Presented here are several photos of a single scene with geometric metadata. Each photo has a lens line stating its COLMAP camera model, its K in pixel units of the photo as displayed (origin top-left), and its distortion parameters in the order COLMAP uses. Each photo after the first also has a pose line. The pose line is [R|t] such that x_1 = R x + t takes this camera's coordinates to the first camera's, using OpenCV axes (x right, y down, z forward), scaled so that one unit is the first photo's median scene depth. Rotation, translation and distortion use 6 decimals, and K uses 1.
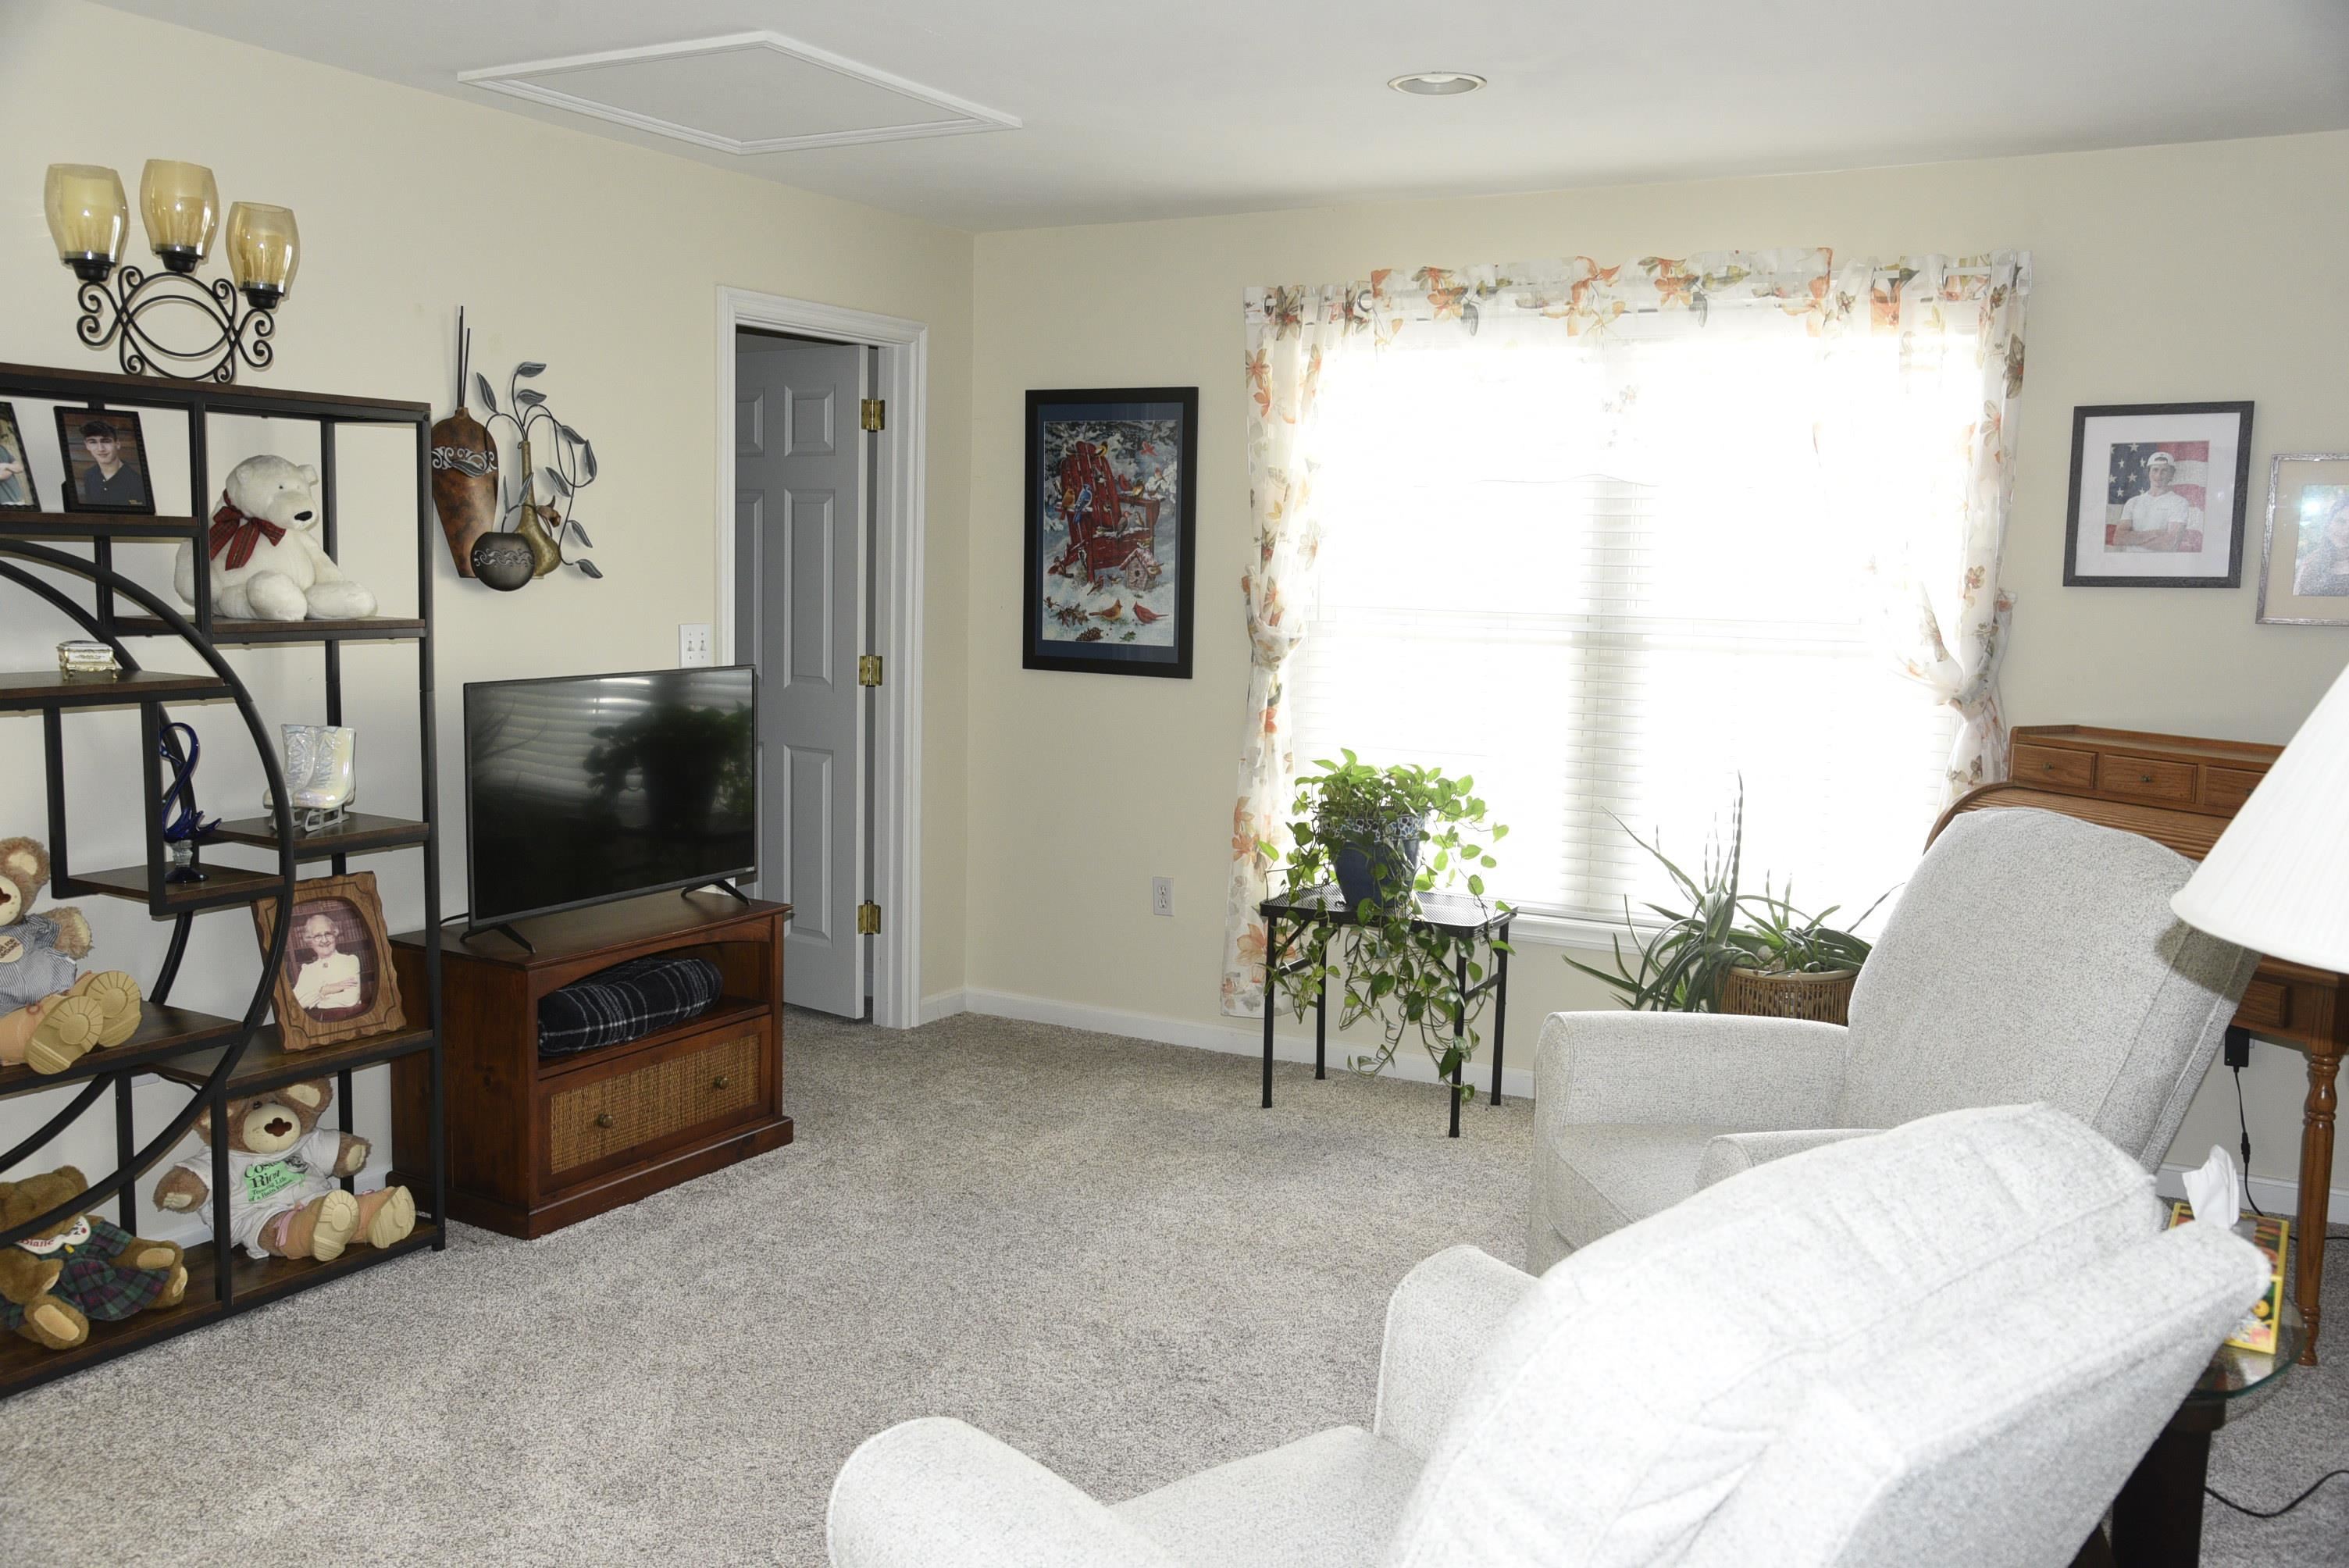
lens RADIAL K [[2003.7, 0, 1179.5], [0, 2003.7, 805.0], [0, 0, 1]] dist [-0.034619, 0.099389]
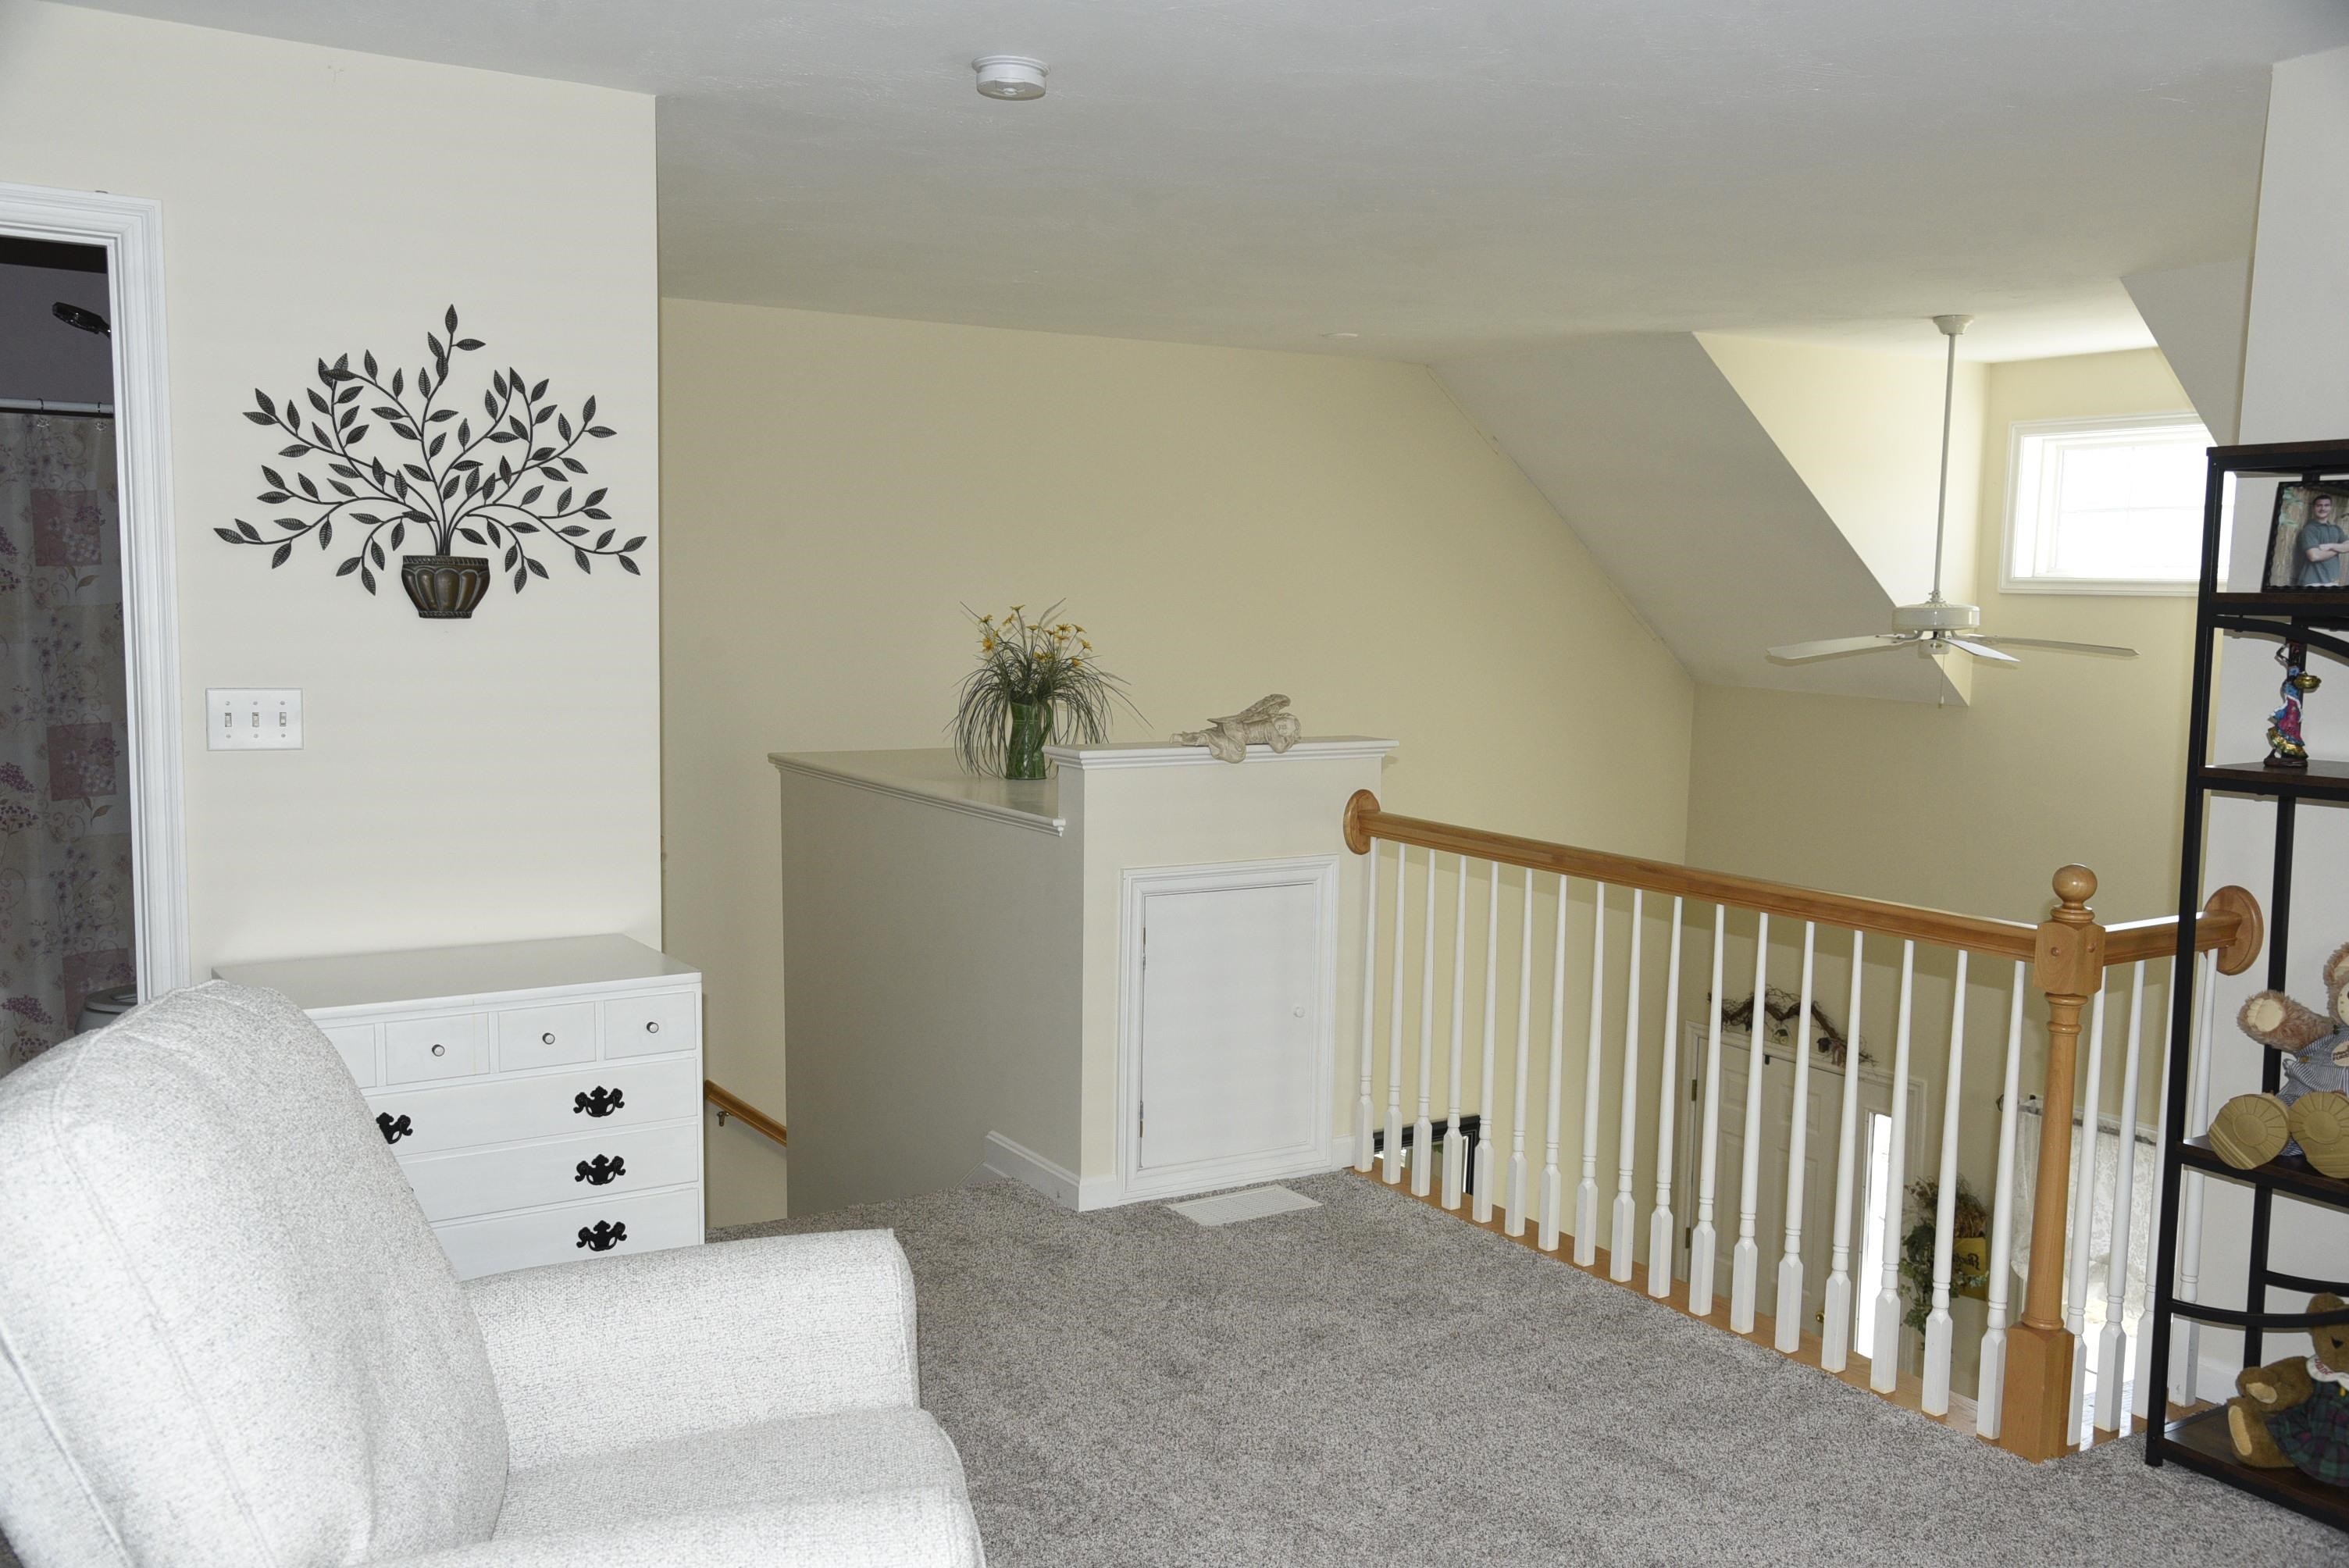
lens RADIAL K [[2003.7, 0, 1158.0], [0, 2003.7, 802.7], [0, 0, 1]] dist [-0.034619, 0.099389]
pose [[-0.479026, 0.065443, -0.875358, 0.378667], [-0.135611, 0.979728, 0.147456, -0.080516], [0.867262, 0.189343, -0.460440, 0.690368]]
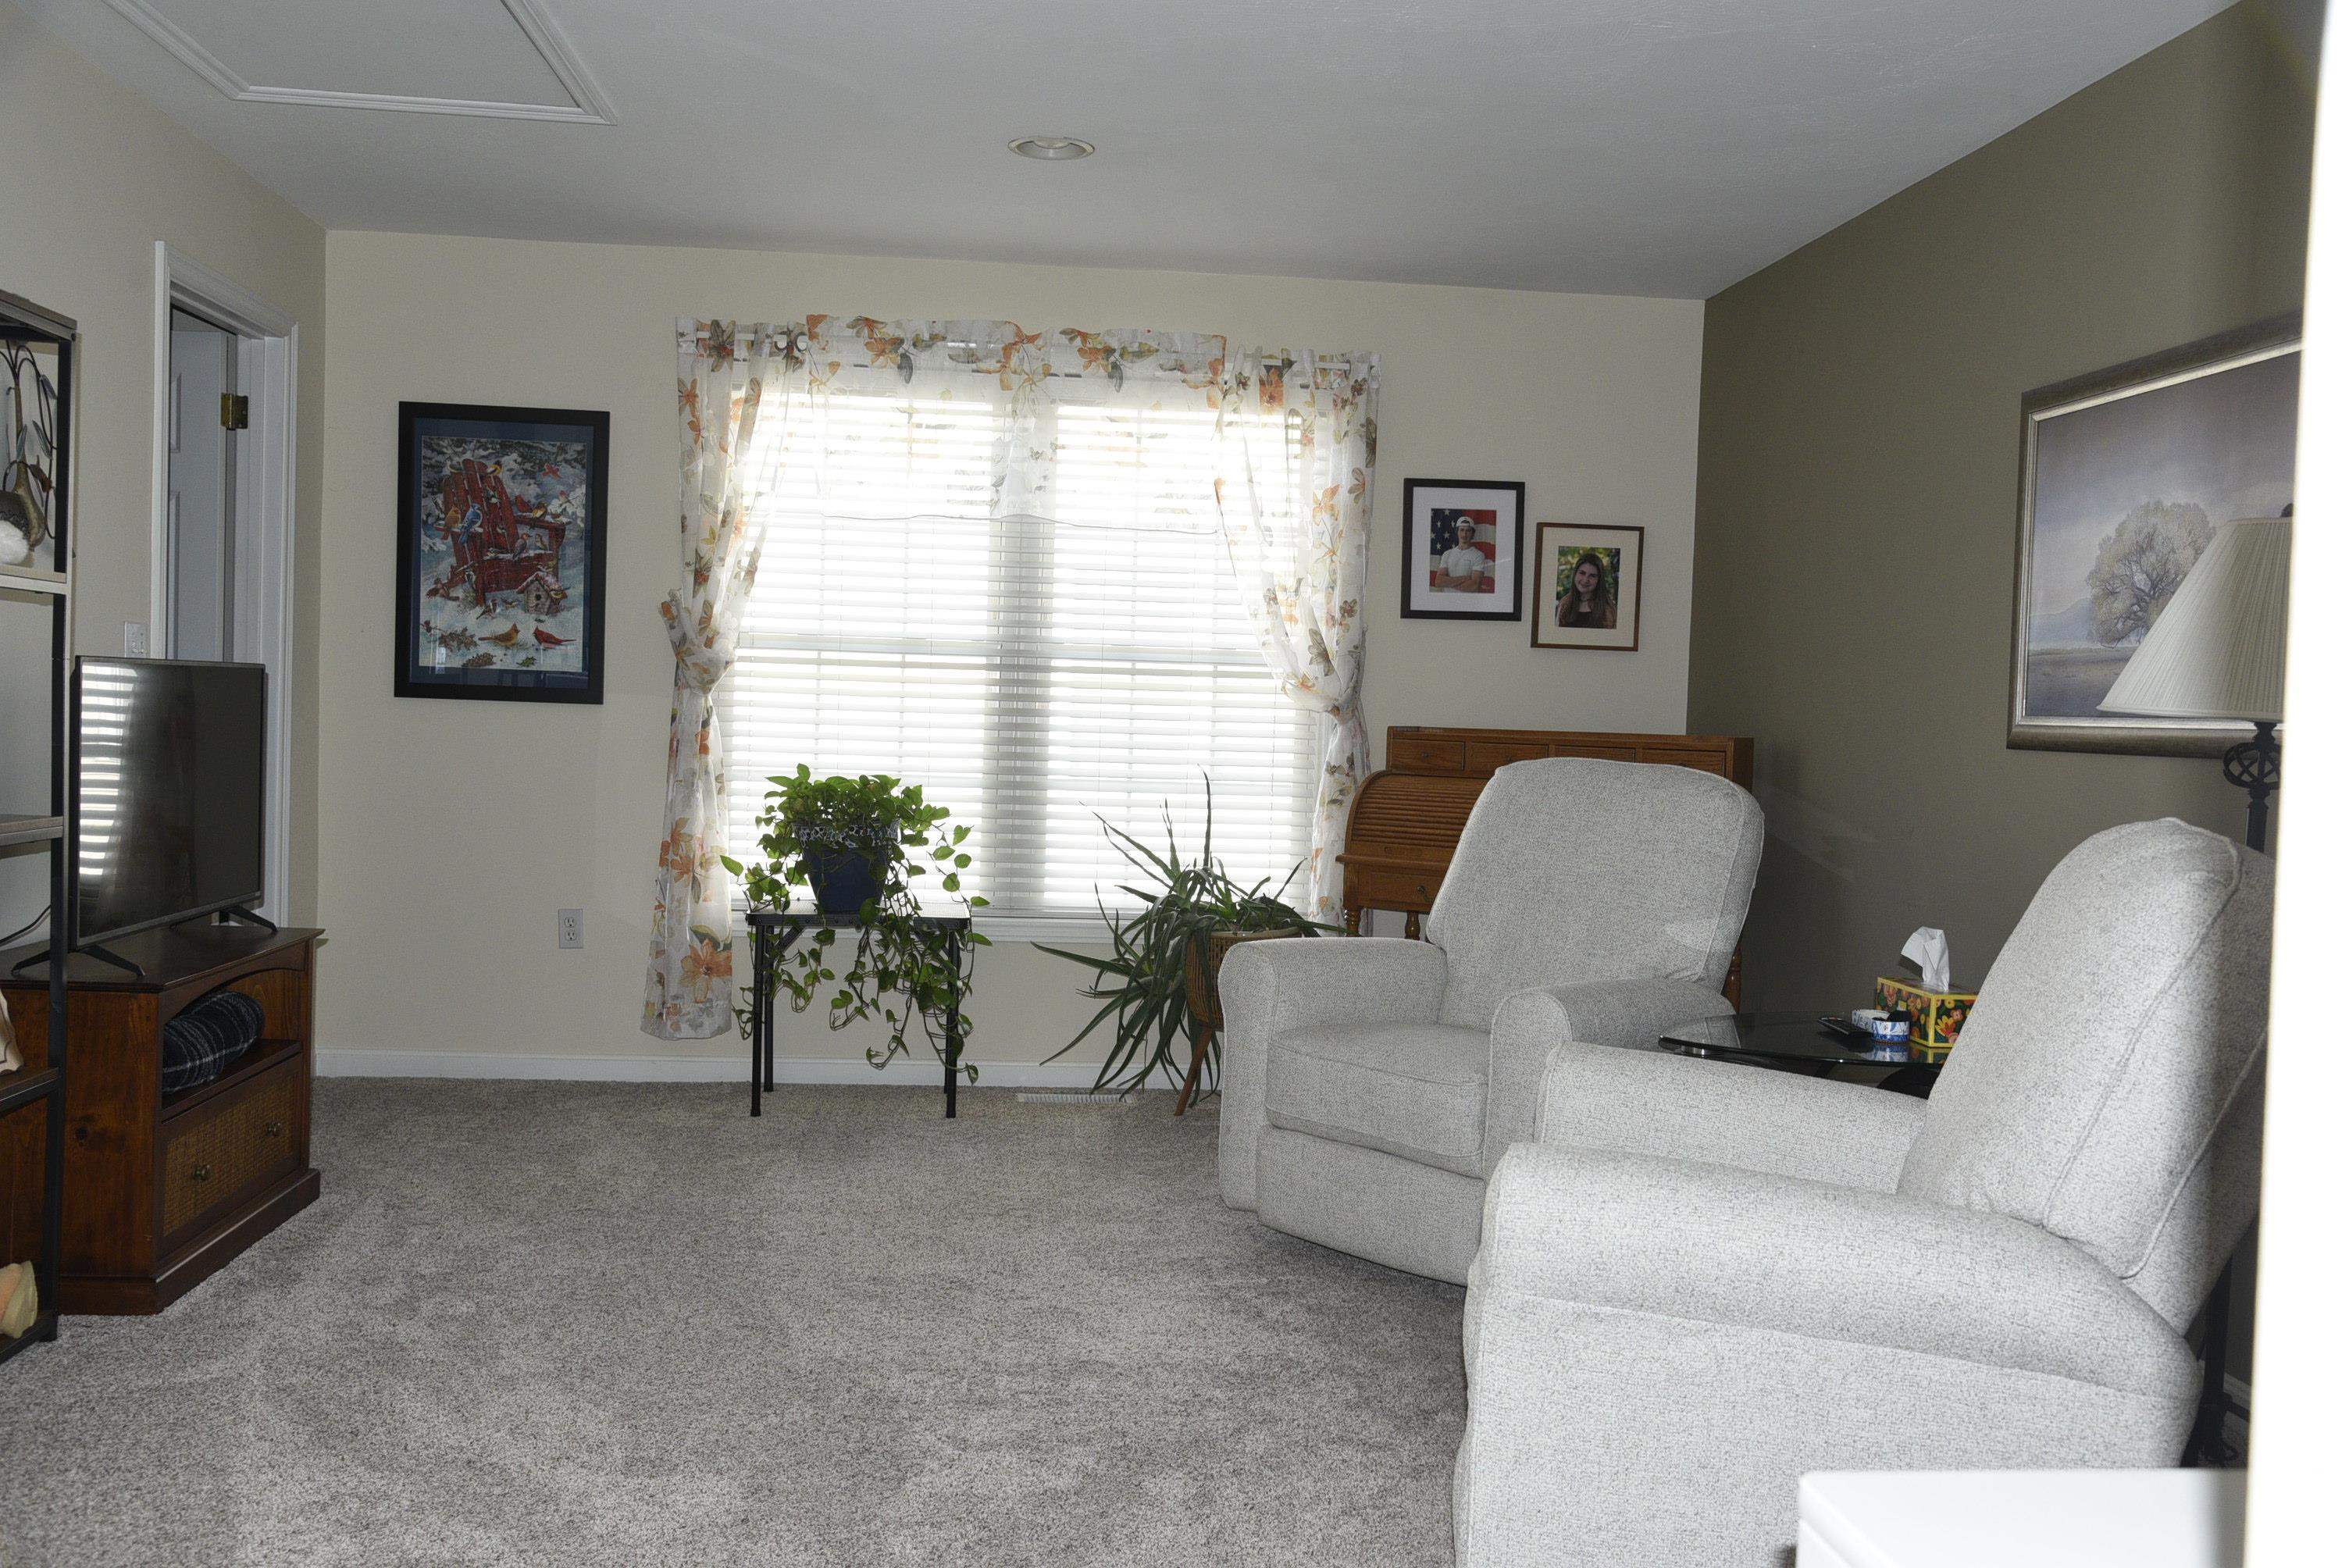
lens RADIAL K [[2003.7, 0, 1176.6], [0, 2003.7, 806.2], [0, 0, 1]] dist [-0.034619, 0.099389]
pose [[0.826073, -0.021633, 0.563147, -0.394313], [0.055833, 0.997488, -0.043584, 0.057190], [-0.560790, 0.067445, 0.825206, 0.037203]]
